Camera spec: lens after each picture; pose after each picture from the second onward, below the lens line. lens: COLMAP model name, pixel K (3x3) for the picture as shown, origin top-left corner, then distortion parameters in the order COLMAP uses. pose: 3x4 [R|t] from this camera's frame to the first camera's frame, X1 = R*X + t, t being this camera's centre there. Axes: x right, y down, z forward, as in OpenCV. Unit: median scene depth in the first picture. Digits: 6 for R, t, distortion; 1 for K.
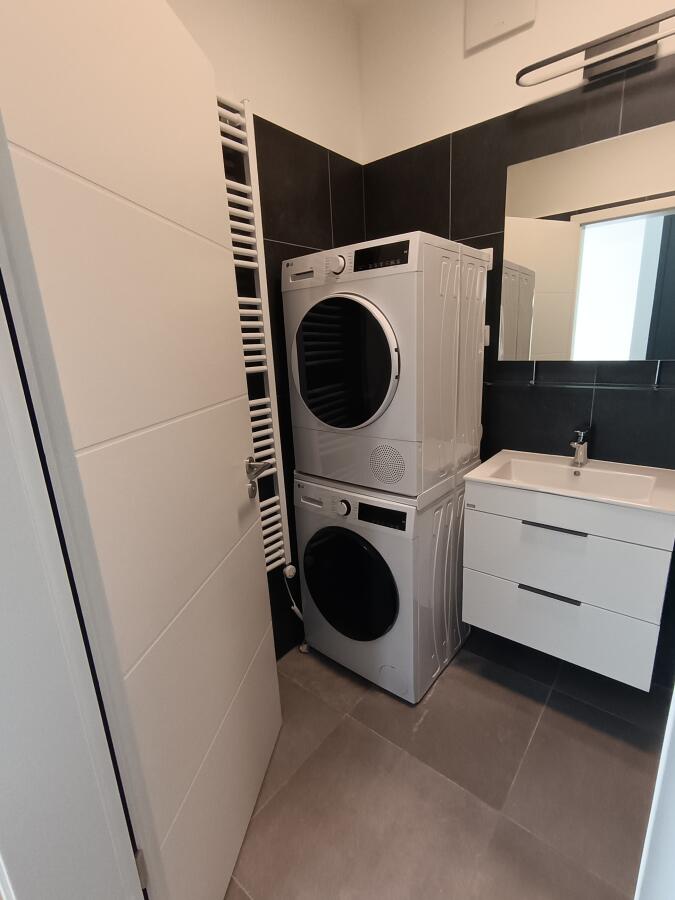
lens RADIAL K [[432.0, 0, 337.5], [0, 432.0, 450.0], [0, 0, 1]] dist [-0.001930, 0.000035]
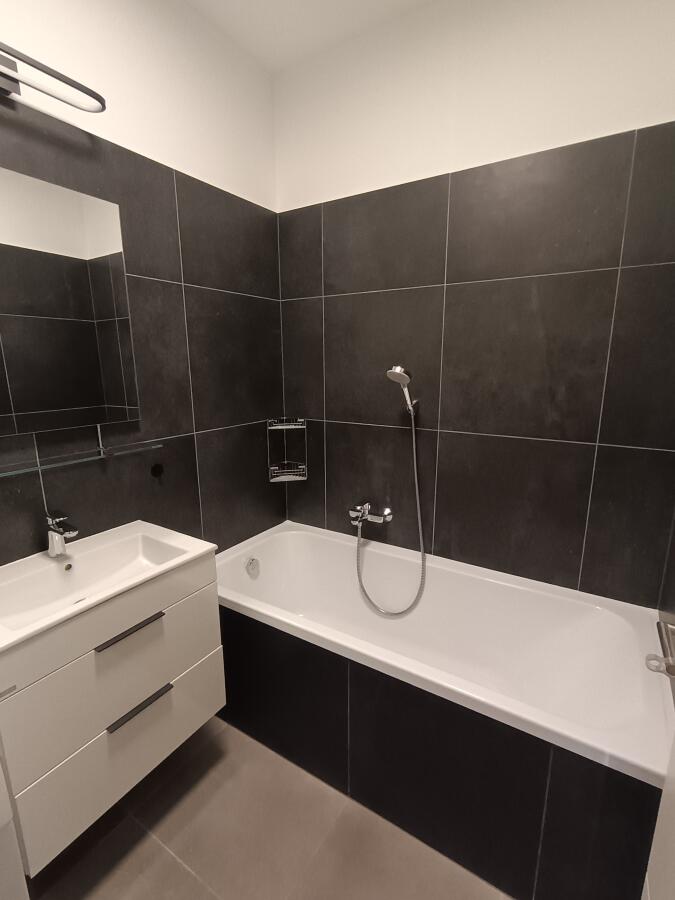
lens RADIAL K [[426.5, 0, 337.5], [0, 426.5, 450.0], [0, 0, 1]] dist [0.000728, 0.000308]
pose [[-0.109723, -0.163936, 0.980350, -0.251736], [0.264510, 0.945924, 0.187784, -0.170391], [-0.958121, 0.279917, -0.060427, 0.495872]]
